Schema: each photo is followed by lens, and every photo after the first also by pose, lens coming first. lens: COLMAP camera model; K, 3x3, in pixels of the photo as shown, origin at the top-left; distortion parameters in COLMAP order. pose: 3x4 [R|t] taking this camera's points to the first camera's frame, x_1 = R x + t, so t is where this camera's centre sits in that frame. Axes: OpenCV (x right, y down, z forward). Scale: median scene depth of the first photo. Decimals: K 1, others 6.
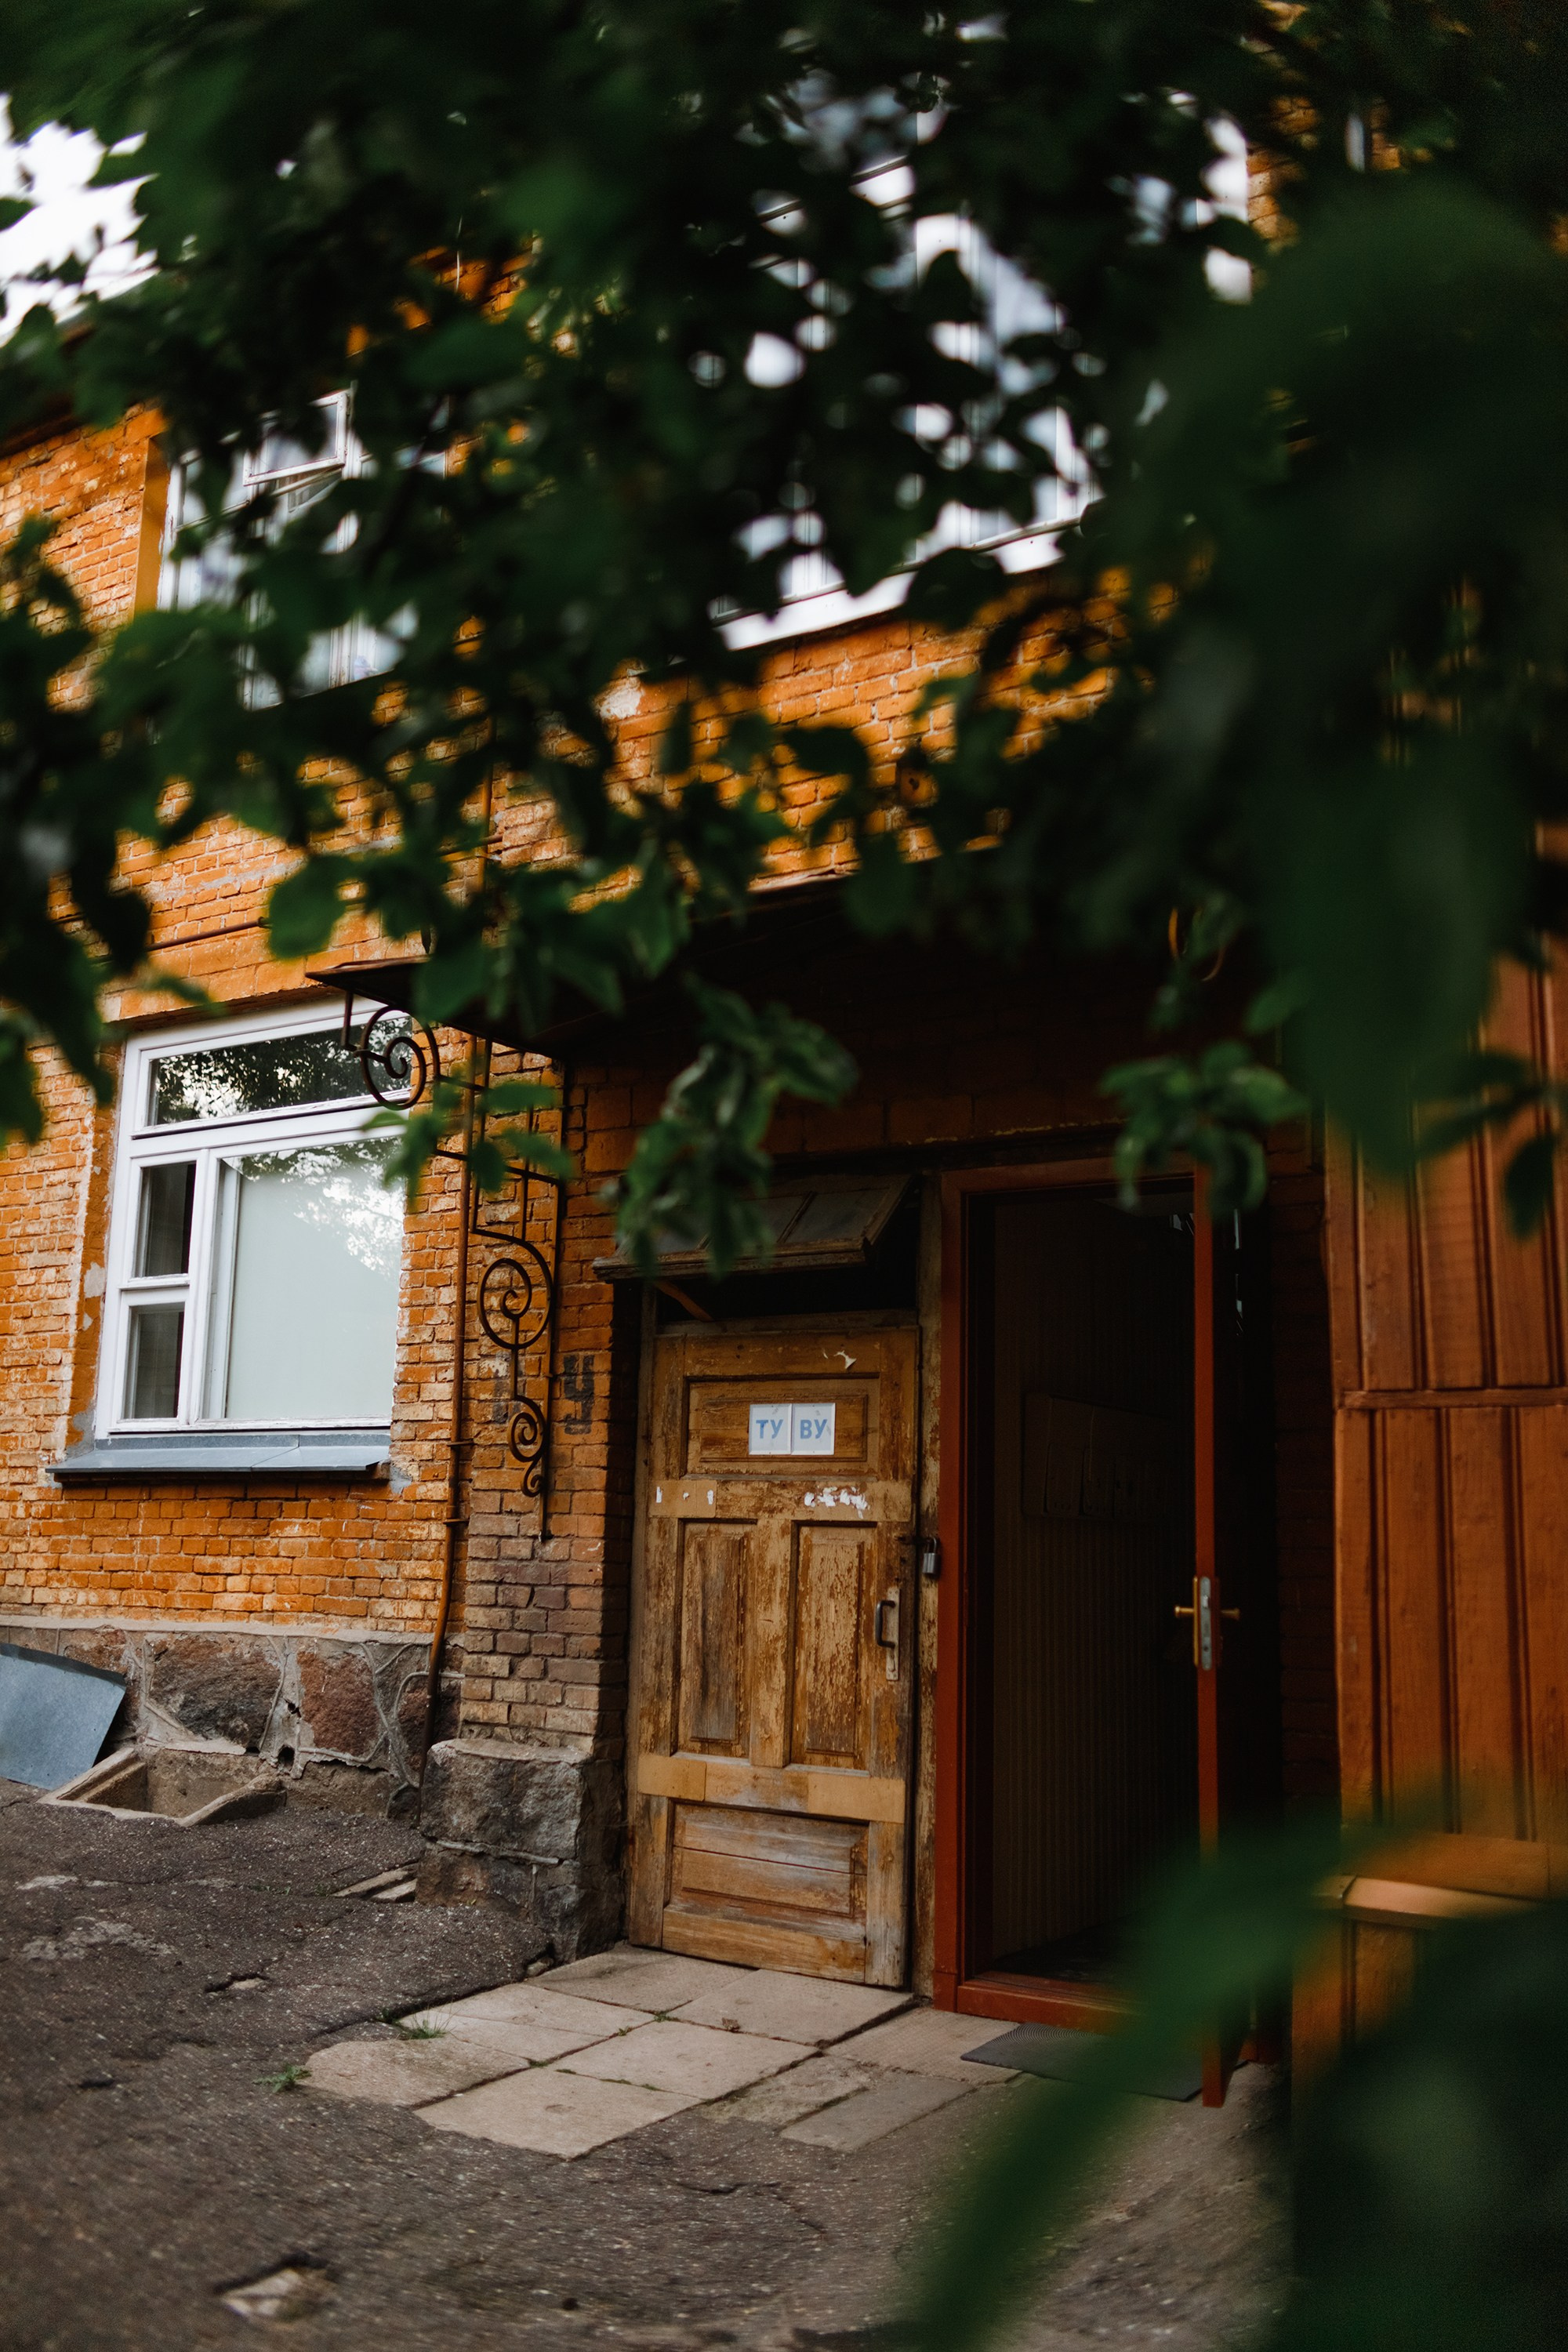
lens RADIAL K [[2022.1, 0, 825.8], [0, 2022.1, 1167.1], [0, 0, 1]] dist [-0.072042, 0.153560]
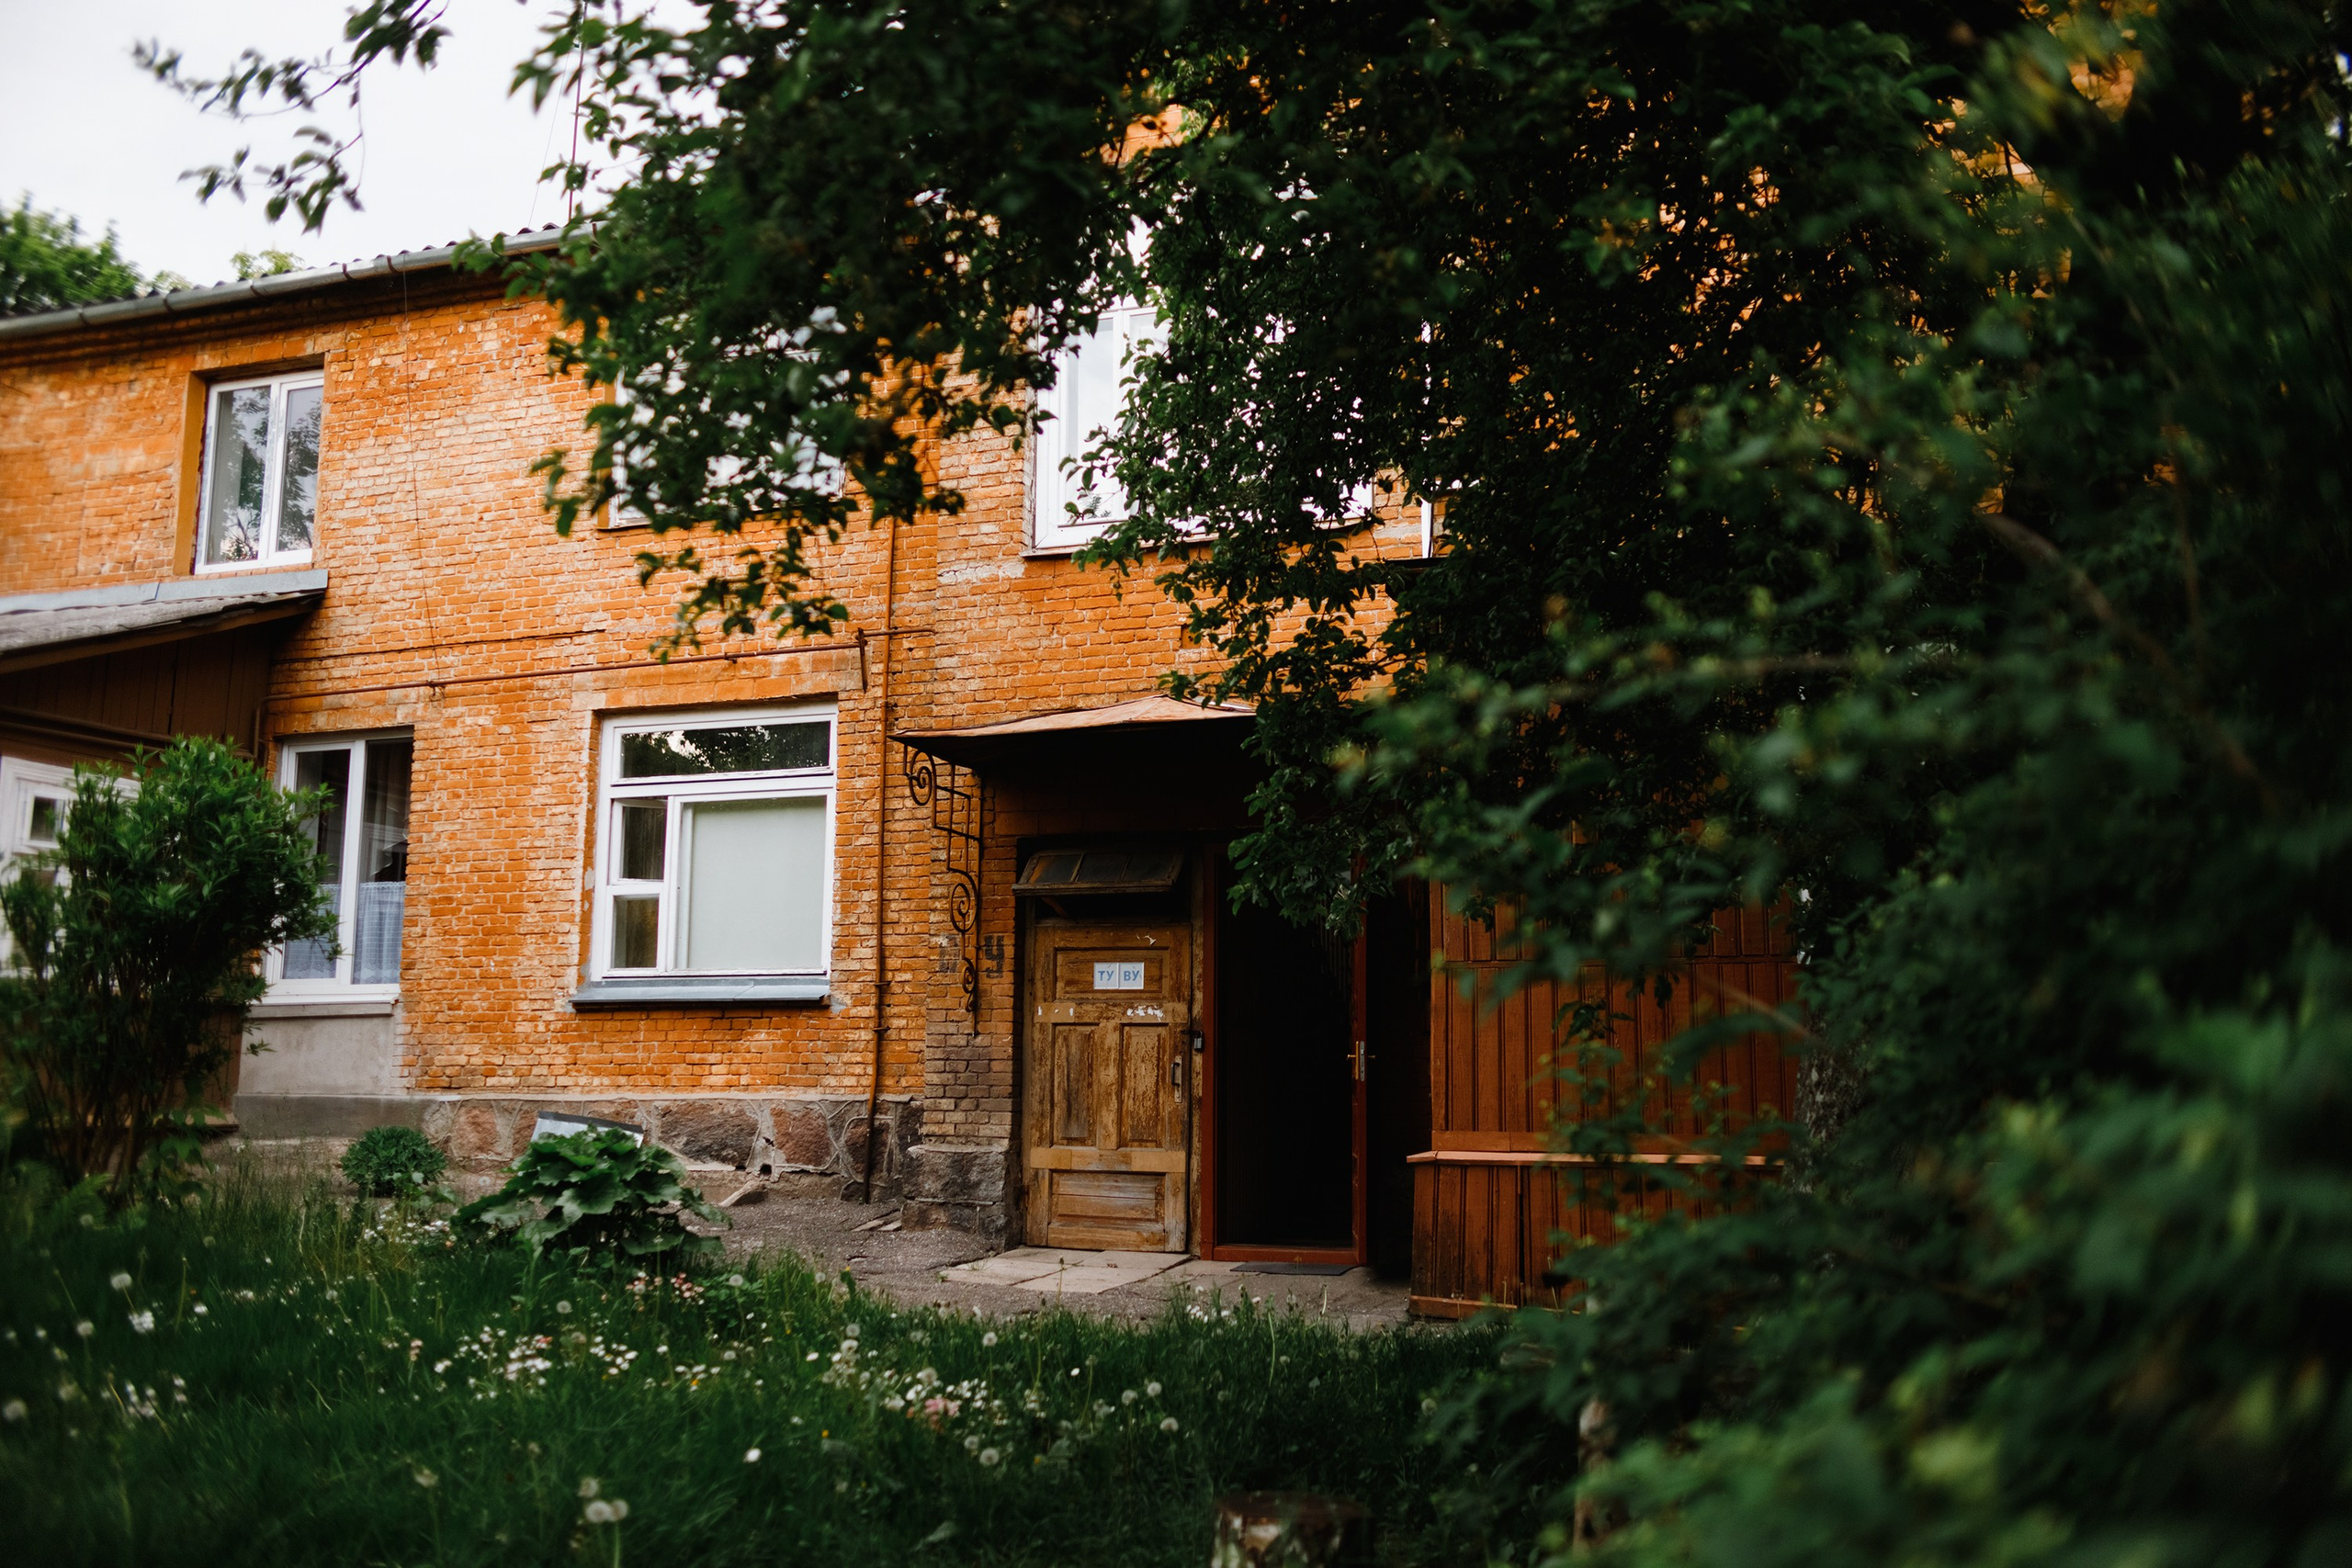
lens RADIAL K [[2021.9, 0, 1186.5], [0, 2021.9, 792.2], [0, 0, 1]] dist [-0.072042, 0.153560]
pose [[0.971266, 0.023378, 0.236845, -0.391407], [-0.032641, 0.998845, 0.035265, -0.107880], [-0.235747, -0.041982, 0.970907, -0.822366]]
